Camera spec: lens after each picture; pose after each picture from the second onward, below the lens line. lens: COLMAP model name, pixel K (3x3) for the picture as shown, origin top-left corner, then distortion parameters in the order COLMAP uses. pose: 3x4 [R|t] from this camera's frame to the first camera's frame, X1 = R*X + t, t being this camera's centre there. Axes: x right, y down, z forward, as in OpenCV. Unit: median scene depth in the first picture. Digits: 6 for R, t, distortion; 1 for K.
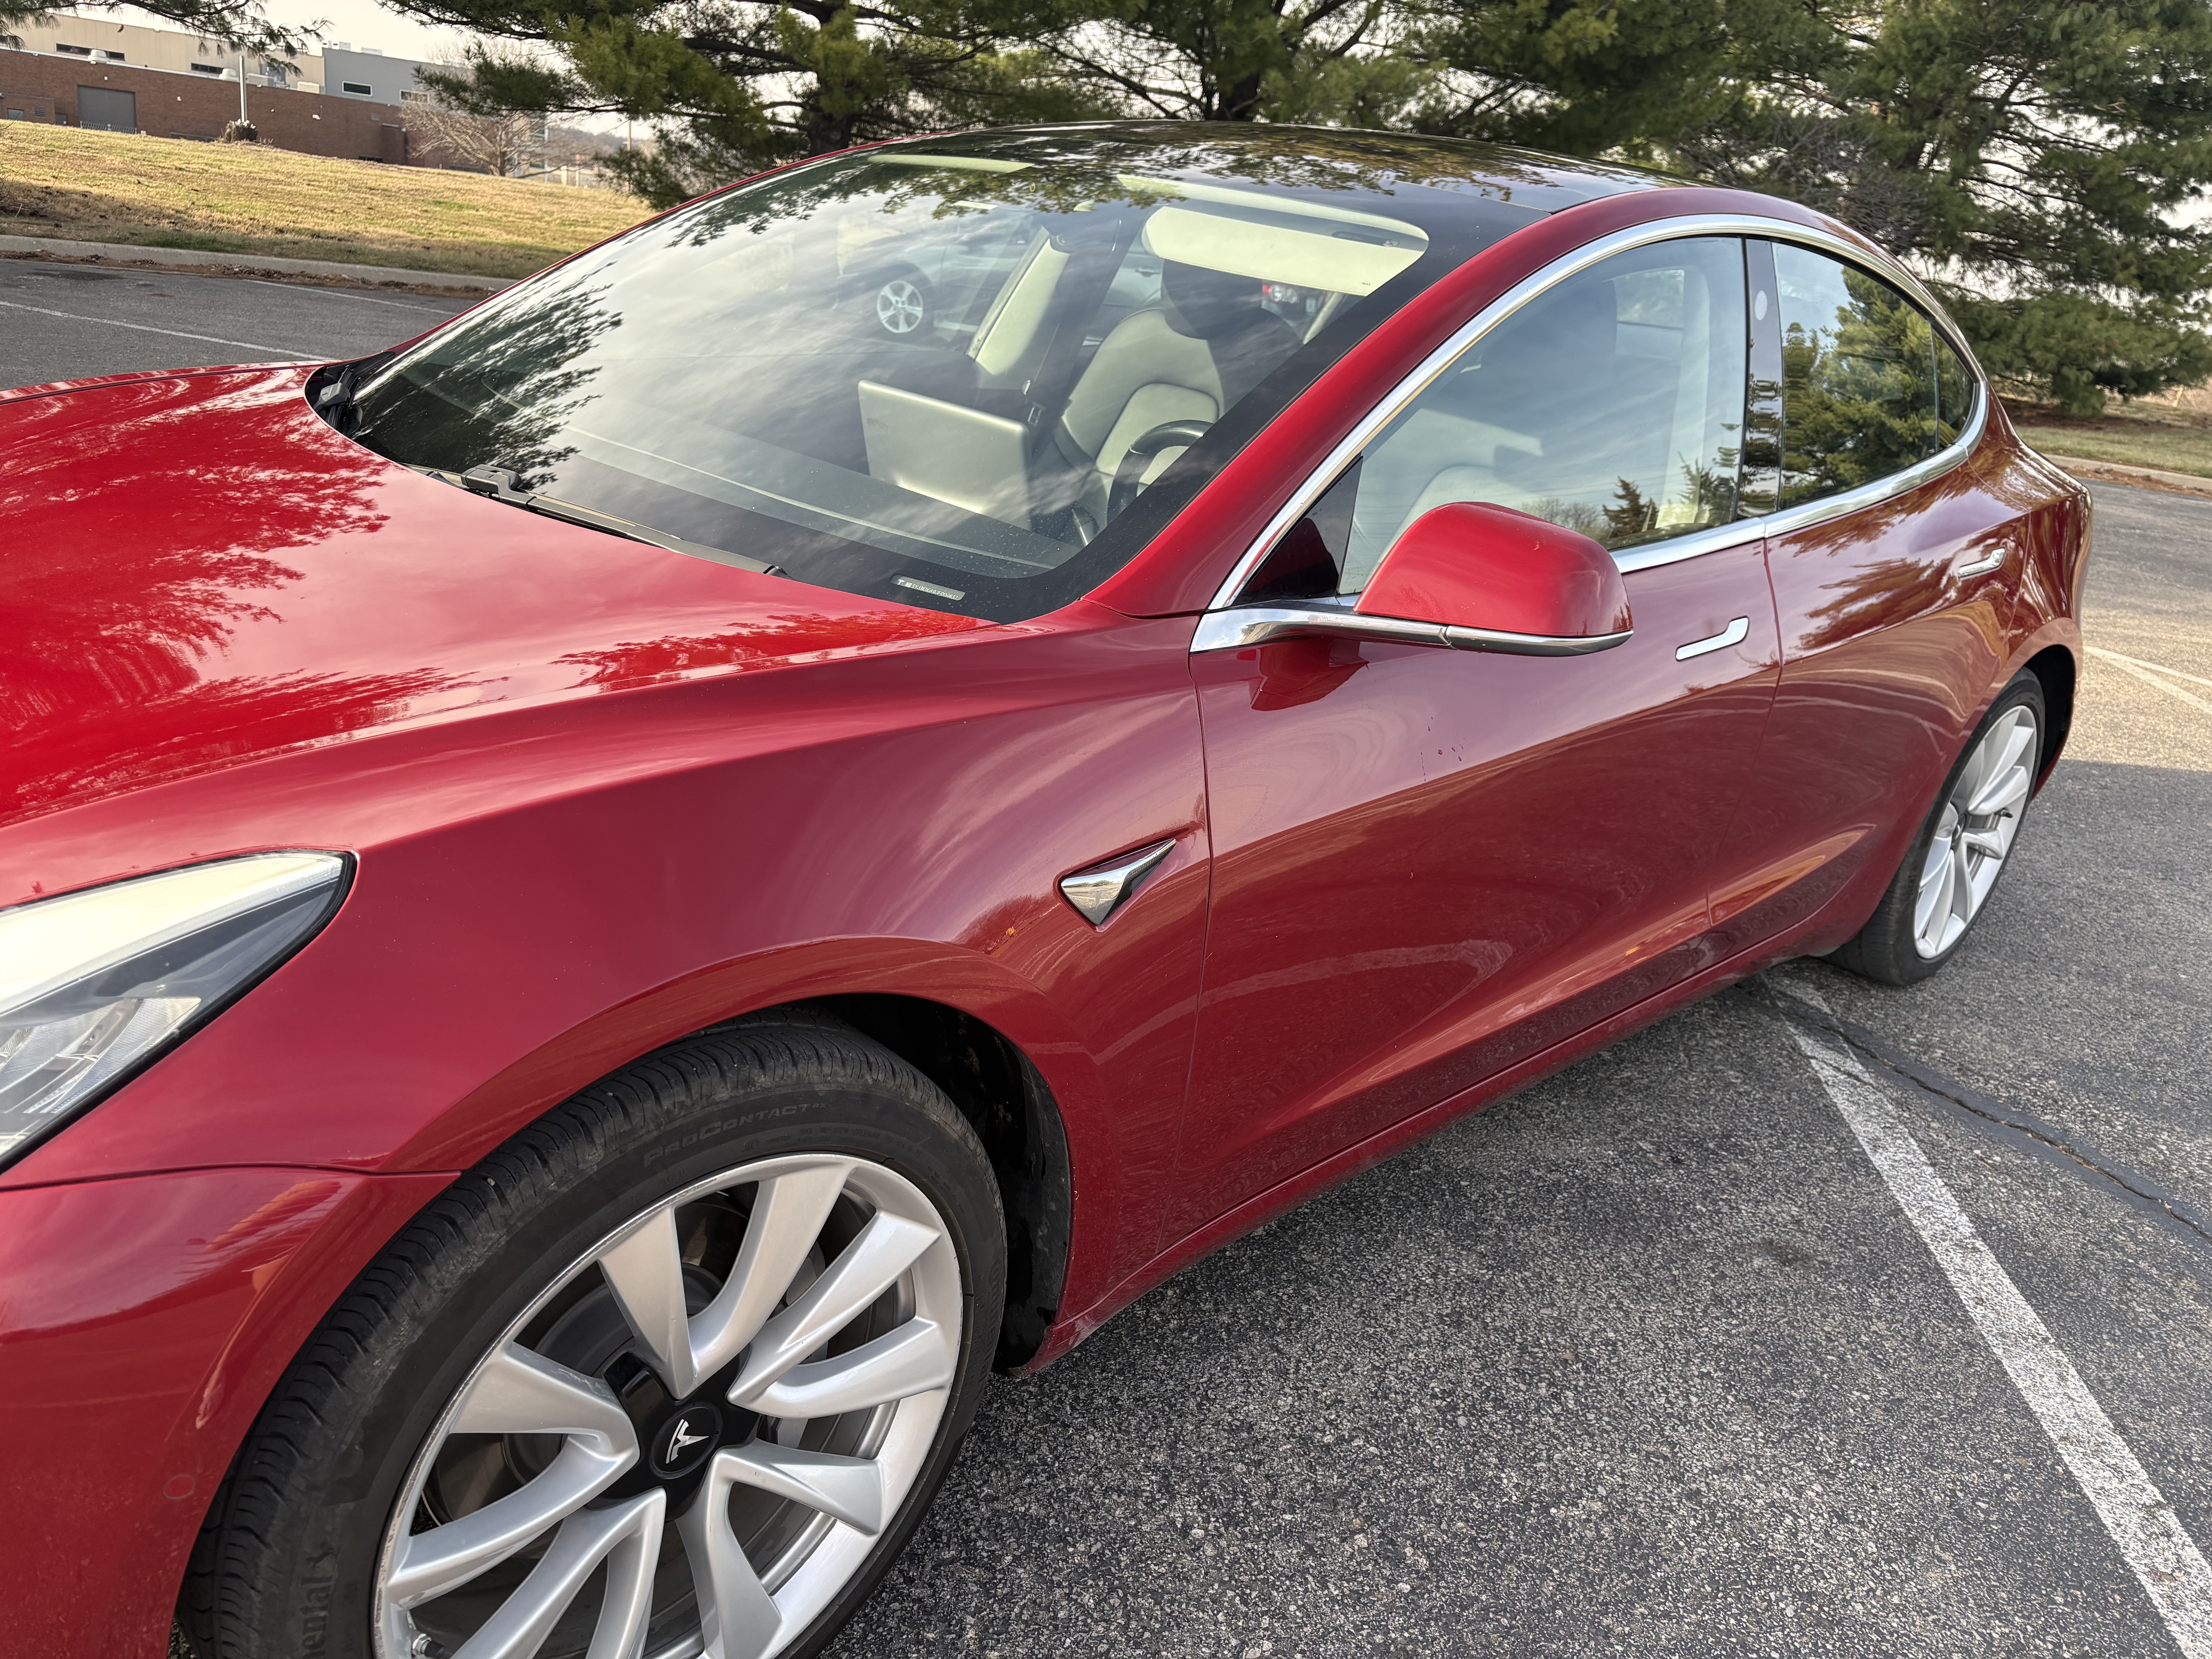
lens RADIAL K [[1682.7, 0, 1111.9], [0, 1682.7, 868.1], [0, 0, 1]] dist [0.038110, -0.046158]
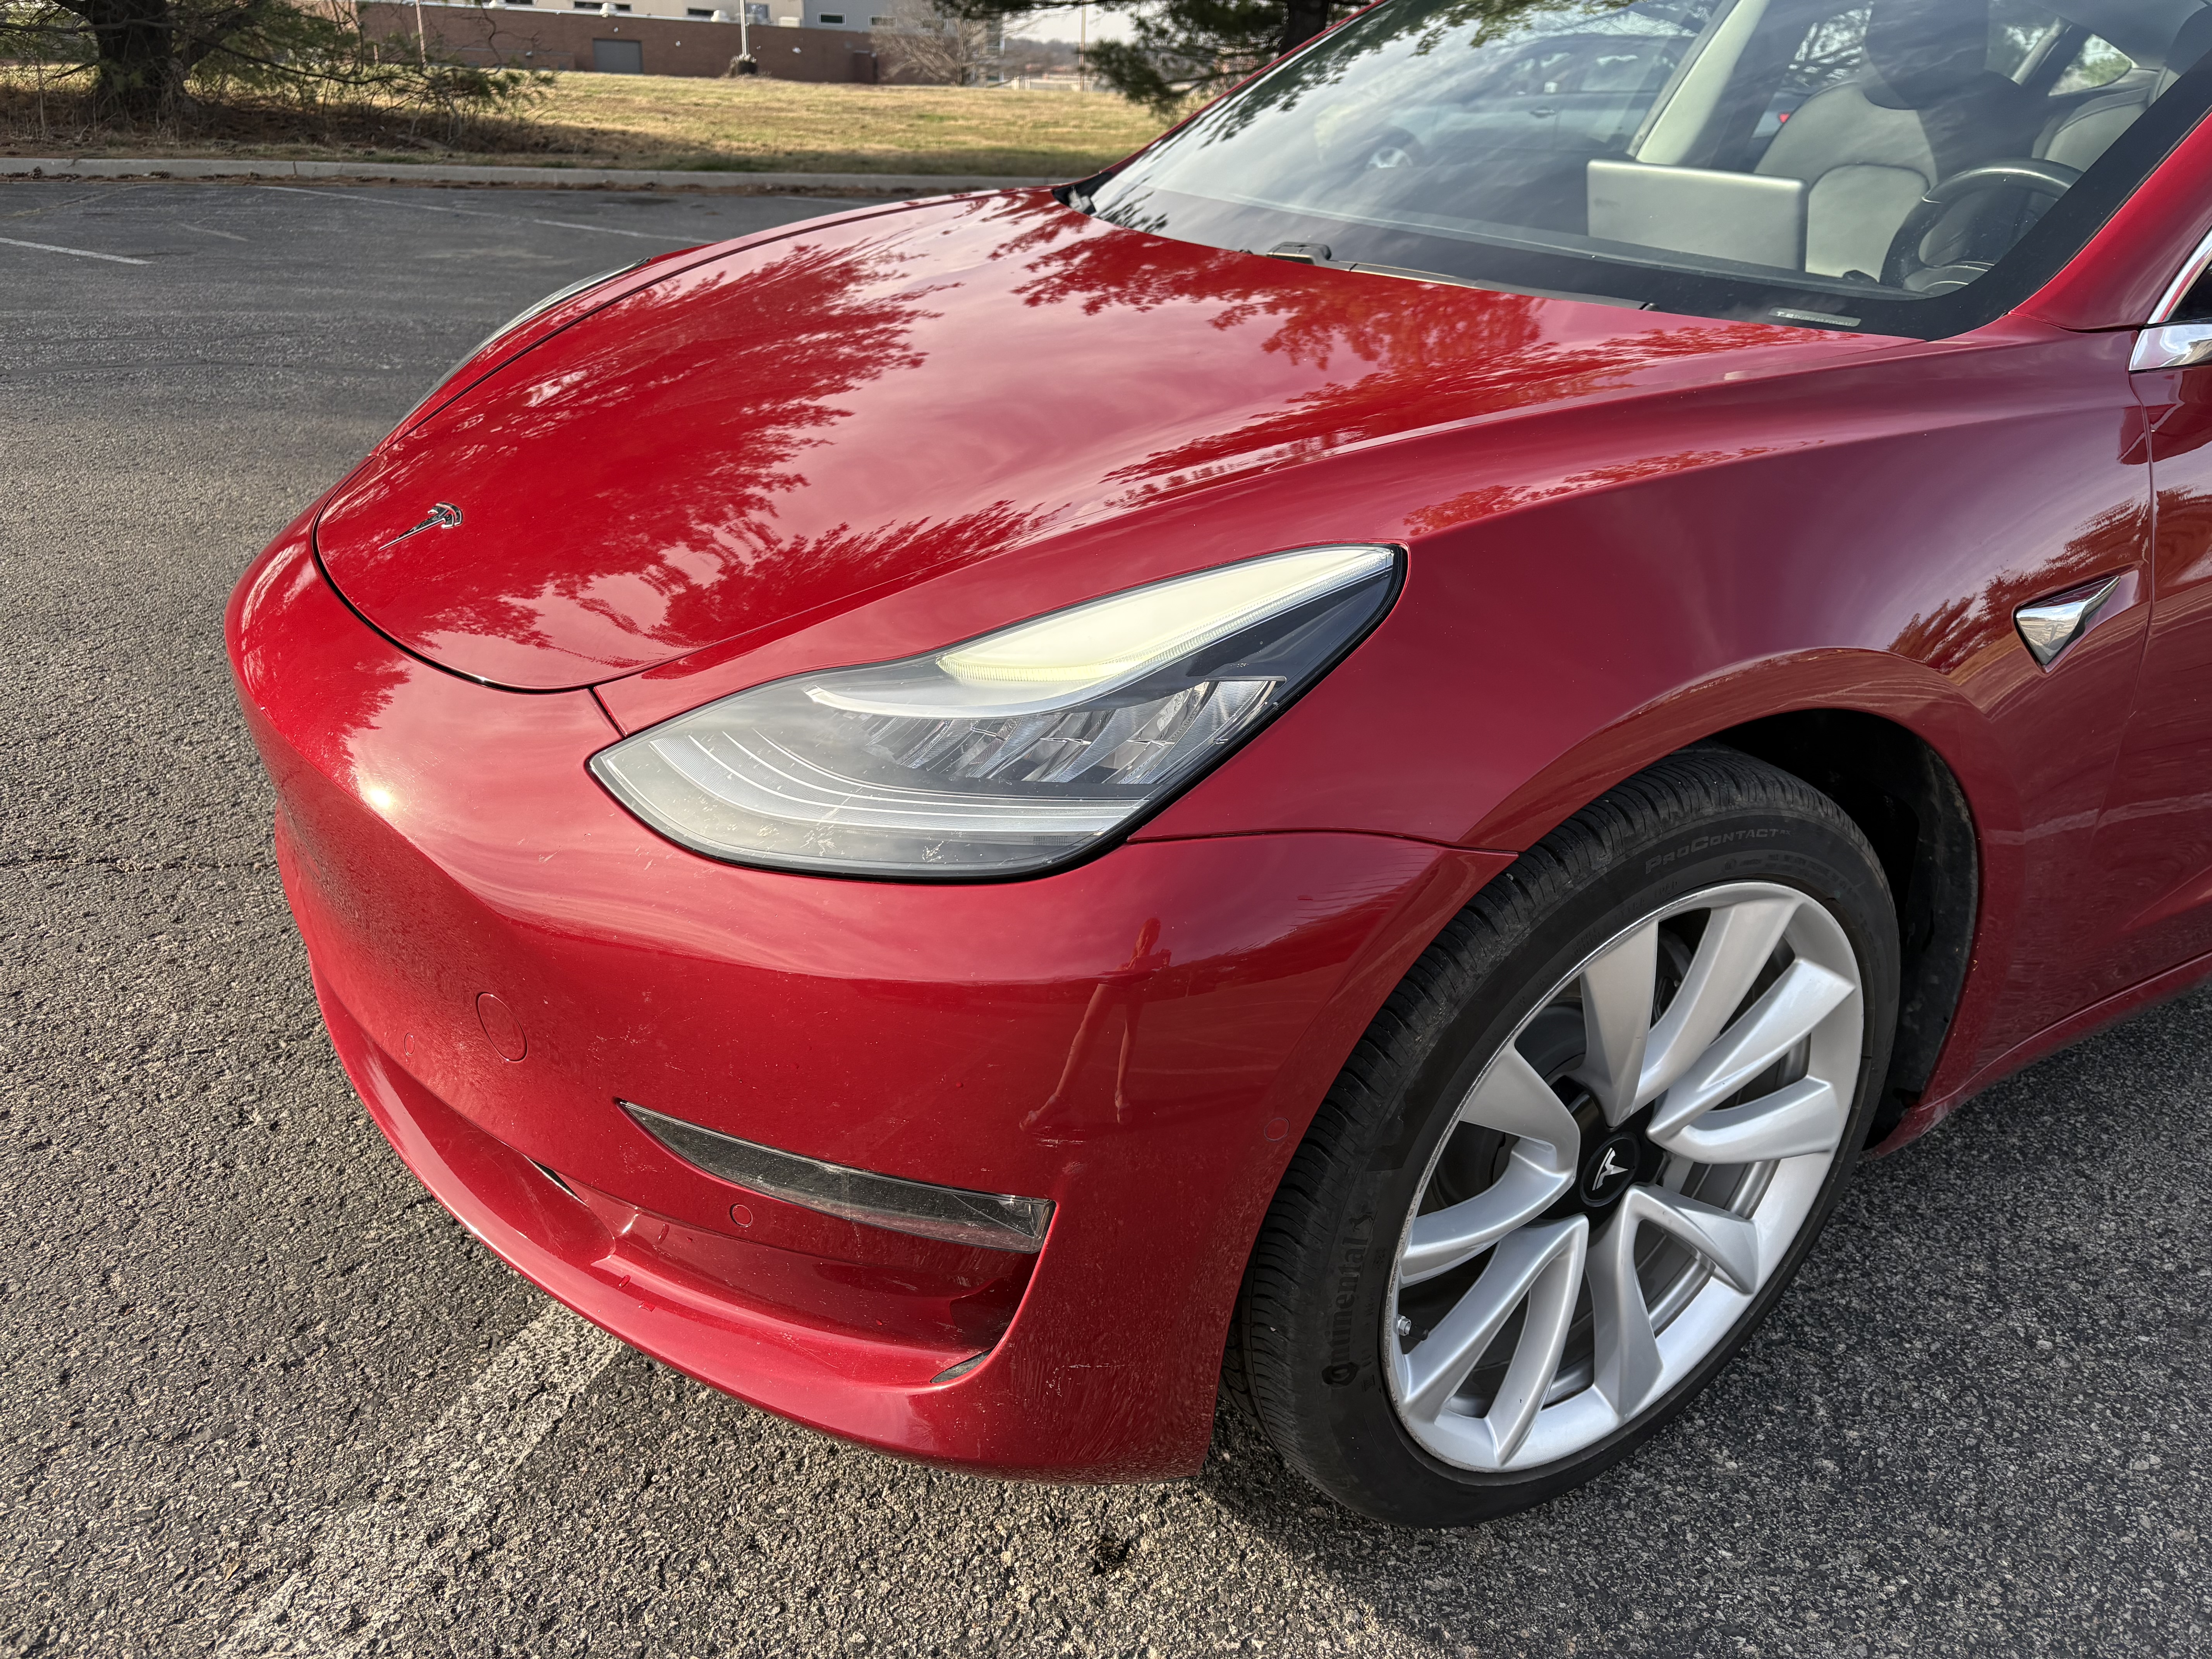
lens RADIAL K [[1682.7, 0, 1108.9], [0, 1682.7, 869.6], [0, 0, 1]] dist [0.038110, -0.046158]
pose [[0.967962, 0.024088, -0.249938, -0.229864], [-0.009212, 0.998125, 0.060519, 0.080806], [0.250927, -0.056278, 0.966369, -0.025616]]
